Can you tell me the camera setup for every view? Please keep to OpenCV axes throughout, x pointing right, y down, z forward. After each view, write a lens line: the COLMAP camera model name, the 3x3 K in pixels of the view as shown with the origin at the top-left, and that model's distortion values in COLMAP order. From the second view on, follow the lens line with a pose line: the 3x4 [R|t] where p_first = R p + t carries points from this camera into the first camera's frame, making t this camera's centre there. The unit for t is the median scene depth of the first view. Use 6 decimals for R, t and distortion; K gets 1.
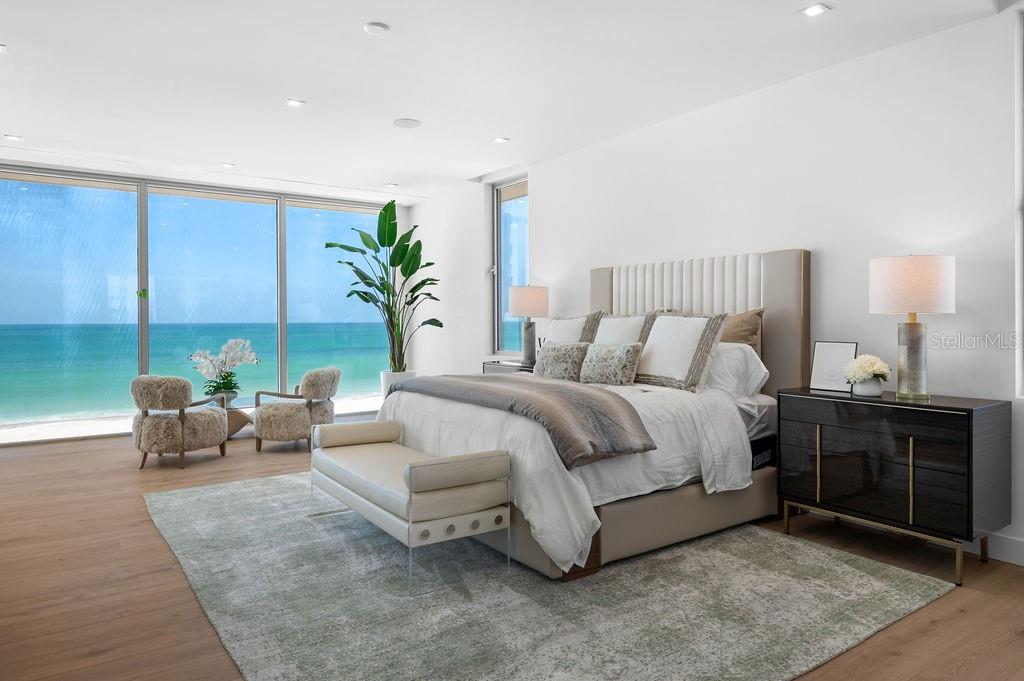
lens RADIAL K [[648.2, 0, 509.4], [0, 648.2, 326.2], [0, 0, 1]] dist [-0.000954, -0.000262]
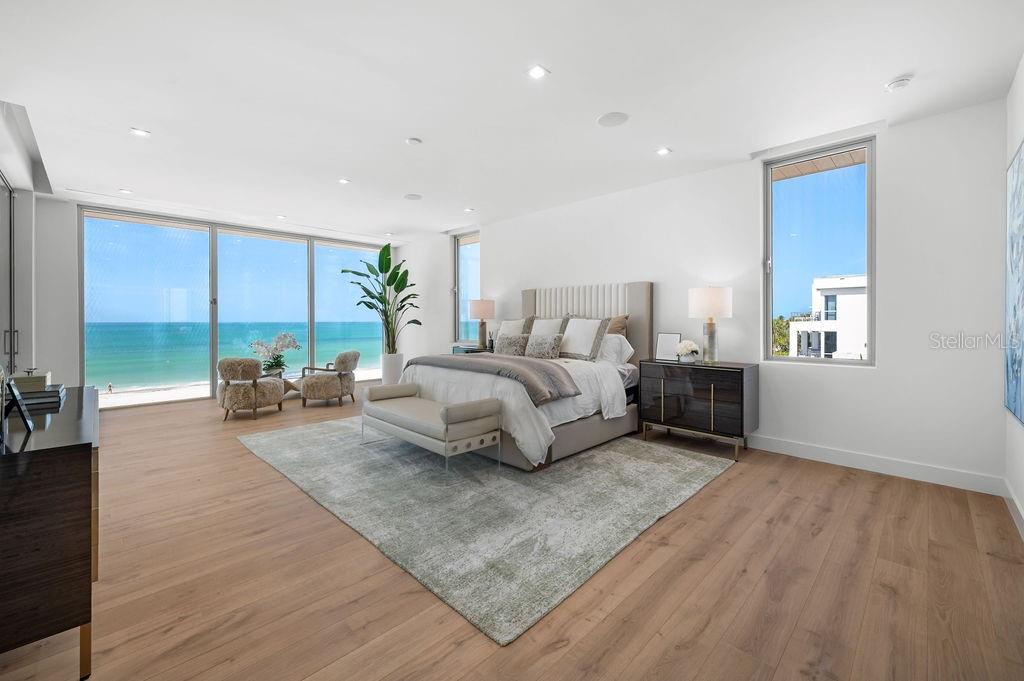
lens RADIAL K [[414.3, 0, 510.5], [0, 414.3, 324.5], [0, 0, 1]] dist [-0.000442, -0.000237]
pose [[0.984350, 0.001361, 0.176221, -0.139234], [-0.001393, 0.999999, 0.000059, -0.000185], [-0.176221, -0.000303, 0.984351, -0.062589]]
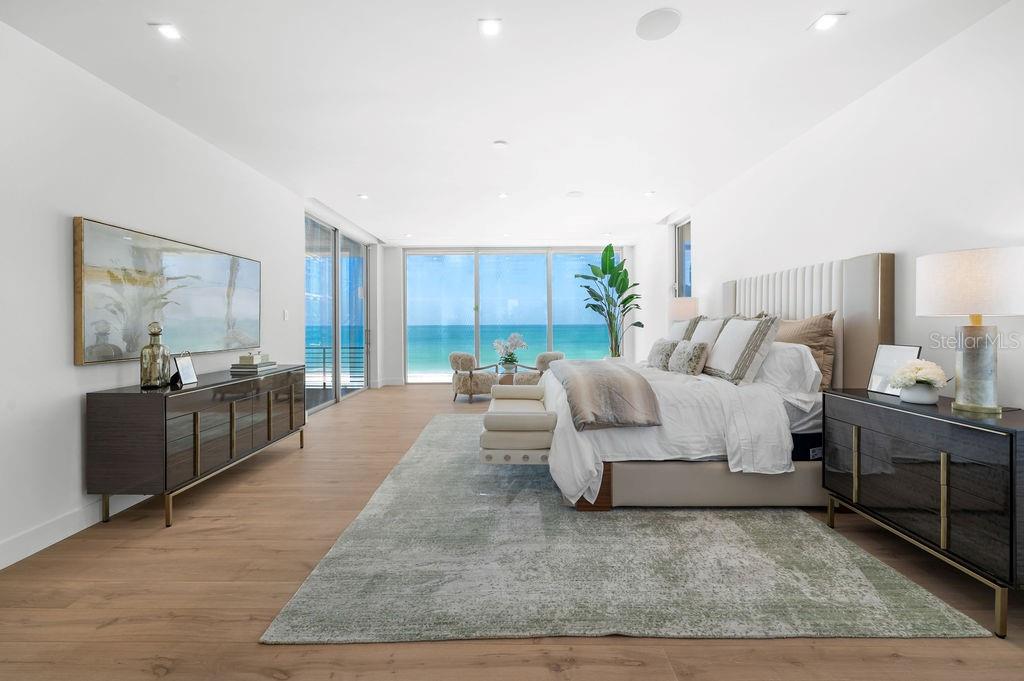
lens RADIAL K [[414.3, 0, 510.5], [0, 414.3, 324.5], [0, 0, 1]] dist [-0.000442, -0.000237]
pose [[0.817260, 0.001714, -0.576267, 0.390438], [-0.004441, 0.999985, -0.003325, -0.002223], [0.576252, 0.005277, 0.817255, 0.151887]]
